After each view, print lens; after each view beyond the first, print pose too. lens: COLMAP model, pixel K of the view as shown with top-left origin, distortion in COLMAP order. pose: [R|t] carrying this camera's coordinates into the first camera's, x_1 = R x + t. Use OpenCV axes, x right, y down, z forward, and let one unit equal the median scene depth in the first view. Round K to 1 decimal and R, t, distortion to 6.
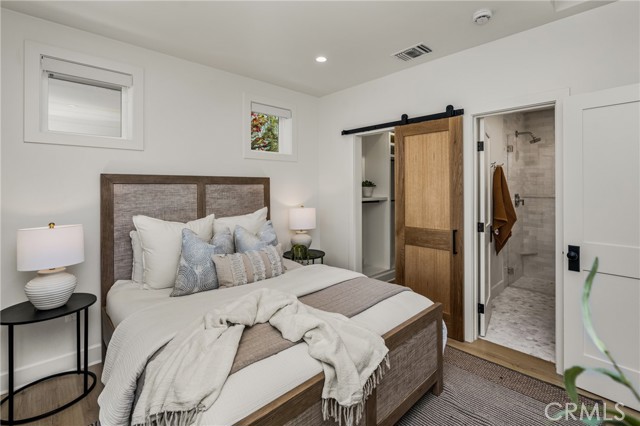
lens RADIAL K [[300.9, 0, 329.7], [0, 300.9, 187.9], [0, 0, 1]] dist [-0.000013, -0.000025]
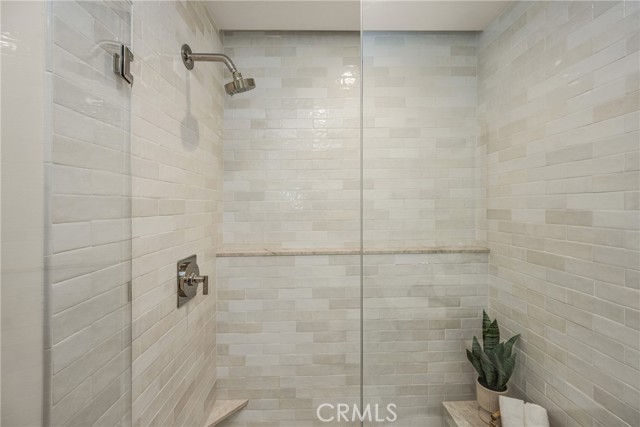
lens RADIAL K [[260.4, 0, 317.3], [0, 260.4, 205.6], [0, 0, 1]] dist [-0.000165, -0.000016]
pose [[0.681995, 0.003586, 0.731348, 0.522972], [-0.003595, 0.999992, -0.001552, -0.031371], [-0.731348, -0.001571, 0.682003, 0.732750]]
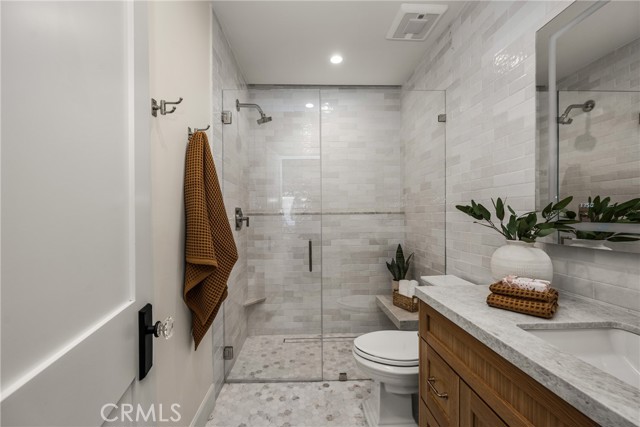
lens RADIAL K [[262.7, 0, 319.3], [0, 262.7, 218.3], [0, 0, 1]] dist [-0.001865, 0.000072]
pose [[0.656707, -0.003609, 0.754137, 0.341496], [0.001197, 0.999992, 0.003743, 0.039140], [-0.754145, -0.001555, 0.656706, 0.547325]]
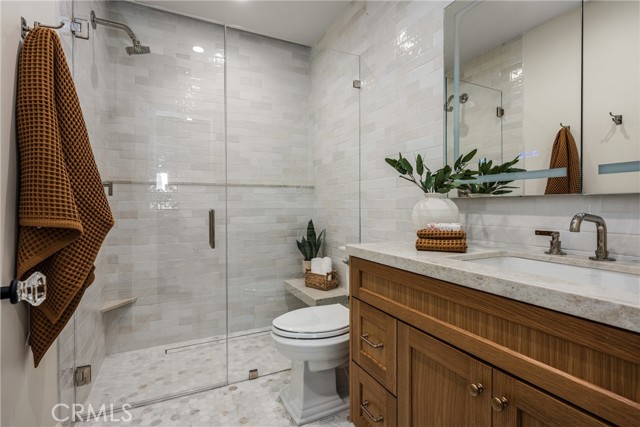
lens RADIAL K [[305.8, 0, 331.8], [0, 305.8, 209.7], [0, 0, 1]] dist [0.000576, -0.000240]
pose [[0.285671, -0.001960, 0.958326, 0.320700], [0.001442, 0.999998, 0.001616, 0.076280], [-0.958327, 0.000921, 0.285673, 0.578776]]
